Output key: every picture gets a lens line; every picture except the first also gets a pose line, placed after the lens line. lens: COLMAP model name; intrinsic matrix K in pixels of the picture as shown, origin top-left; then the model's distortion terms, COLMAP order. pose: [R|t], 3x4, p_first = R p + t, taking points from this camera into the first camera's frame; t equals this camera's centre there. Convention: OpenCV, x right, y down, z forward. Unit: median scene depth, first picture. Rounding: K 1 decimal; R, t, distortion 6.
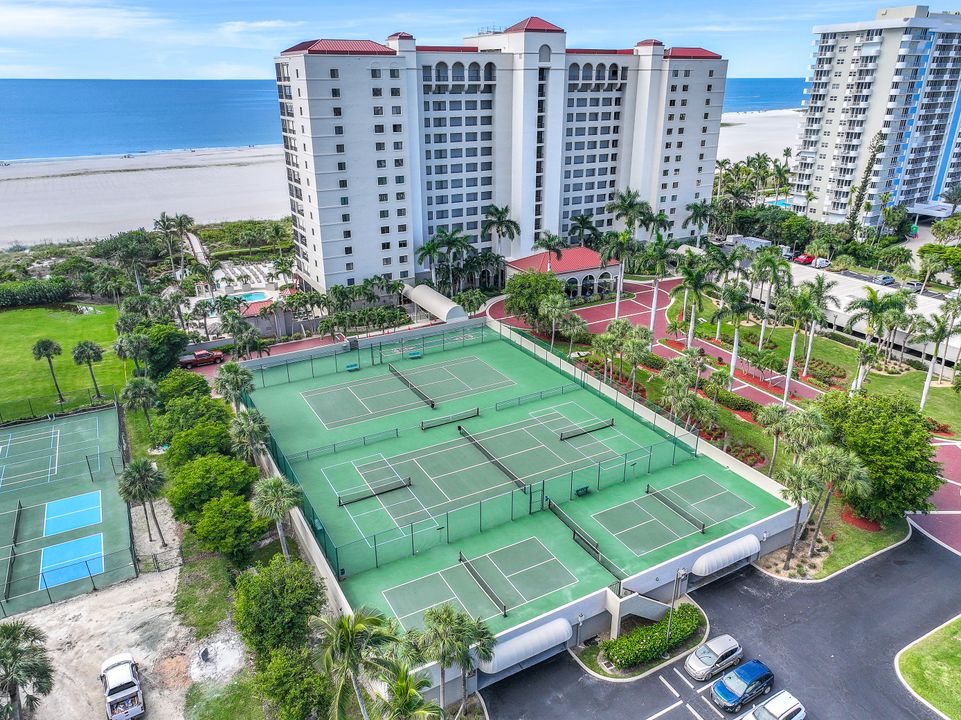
lens RADIAL K [[679.1, 0, 485.2], [0, 679.1, 359.6], [0, 0, 1]] dist [0.000094, 0.019822]
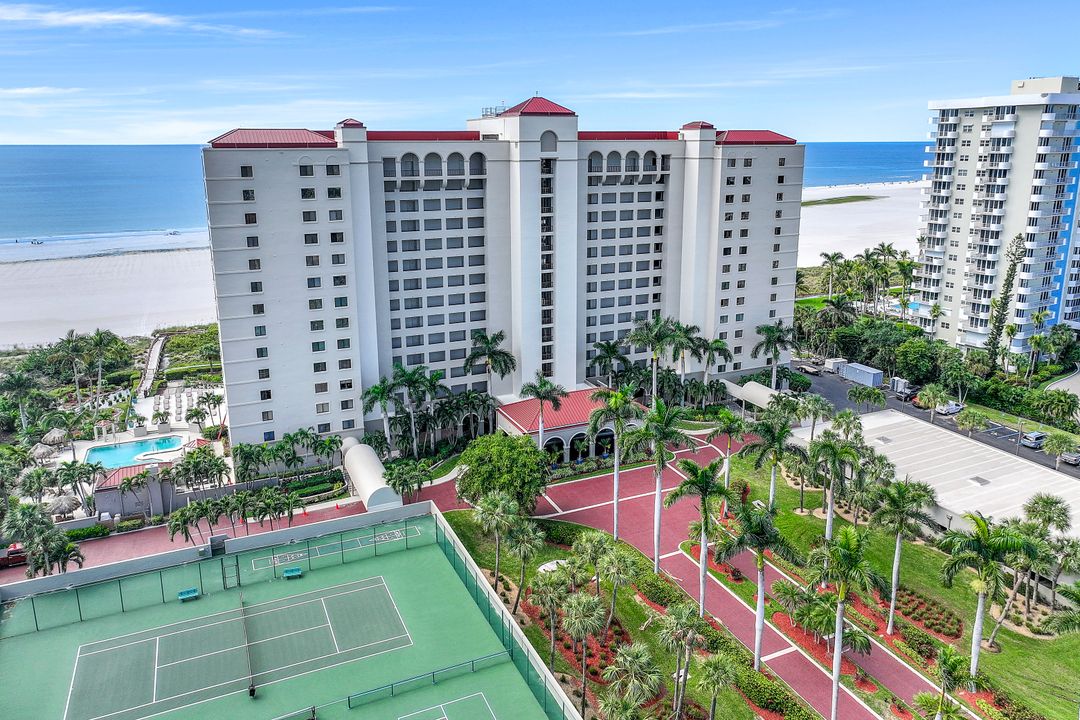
lens RADIAL K [[767.4, 0, 544.1], [0, 767.4, 315.4], [0, 0, 1]] dist [0.003617, 0.008555]
pose [[0.996356, 0.017822, -0.083415, 0.143887], [-0.031732, 0.985185, -0.168535, -0.096941], [0.079175, 0.170568, 0.982160, 0.157096]]
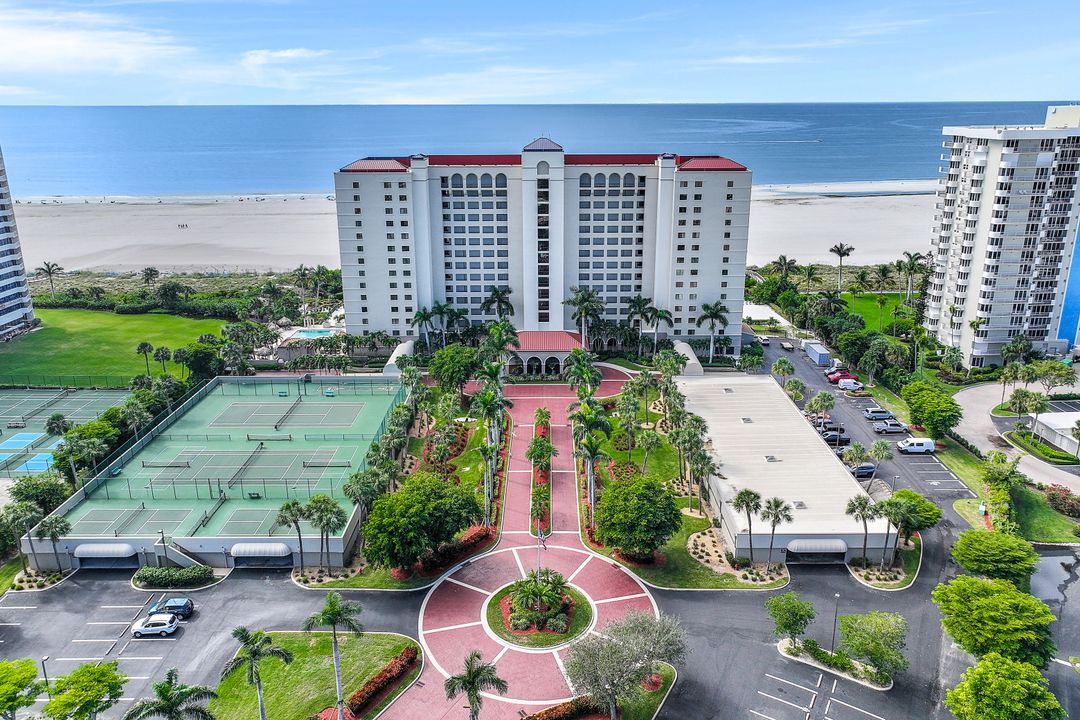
lens RADIAL K [[757.8, 0, 545.9], [0, 757.8, 314.4], [0, 0, 1]] dist [0.000934, 0.009696]
pose [[0.869847, 0.132732, -0.475130, 0.685478], [-0.188025, 0.979626, -0.070559, -0.095985], [0.456085, 0.150712, 0.877082, -0.112763]]
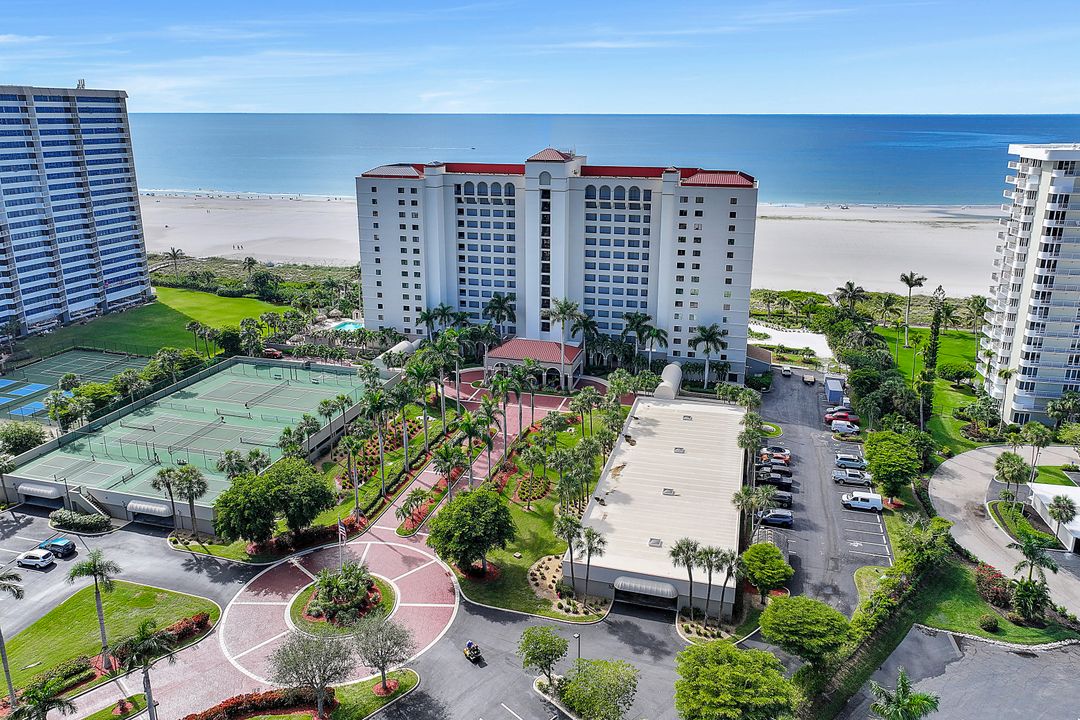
lens RADIAL K [[757.8, 0, 545.9], [0, 757.8, 314.4], [0, 0, 1]] dist [0.000934, 0.009696]
pose [[0.708270, 0.186759, -0.680790, 0.943562], [-0.274767, 0.961255, -0.022160, -0.172683], [0.650274, 0.202754, 0.732143, 0.064578]]
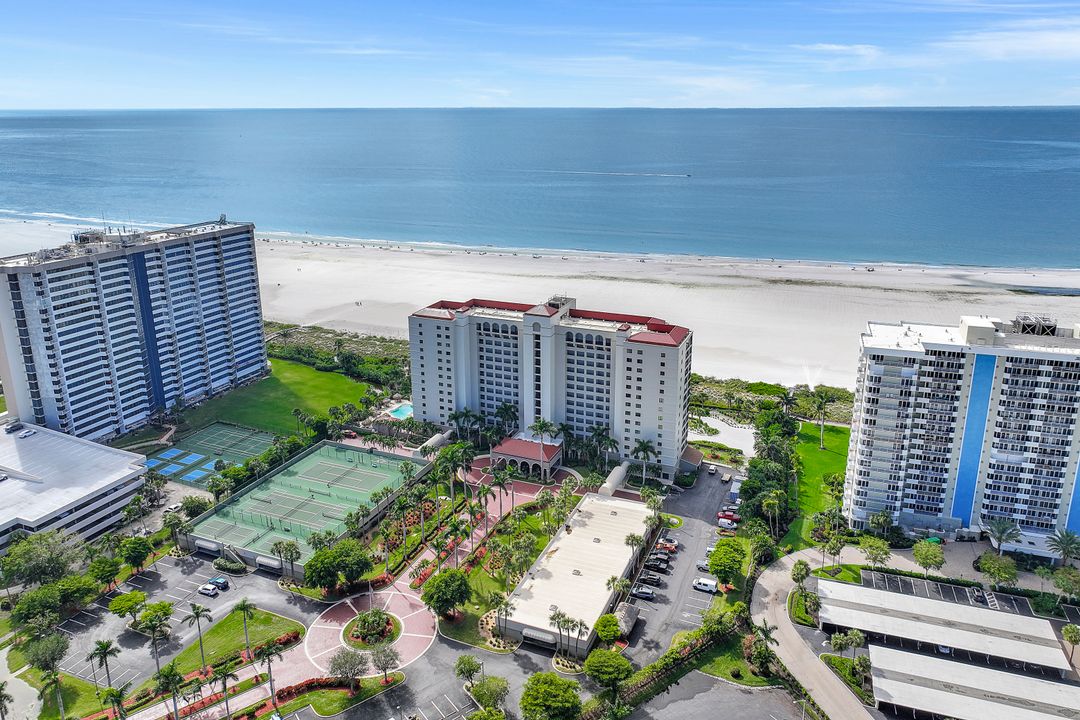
lens RADIAL K [[757.8, 0, 545.9], [0, 757.8, 314.4], [0, 0, 1]] dist [0.000934, 0.009696]
pose [[0.616644, 0.210373, -0.758612, 1.378651], [-0.301253, 0.953345, 0.019499, -0.474048], [0.727321, 0.216511, 0.651250, -0.195872]]
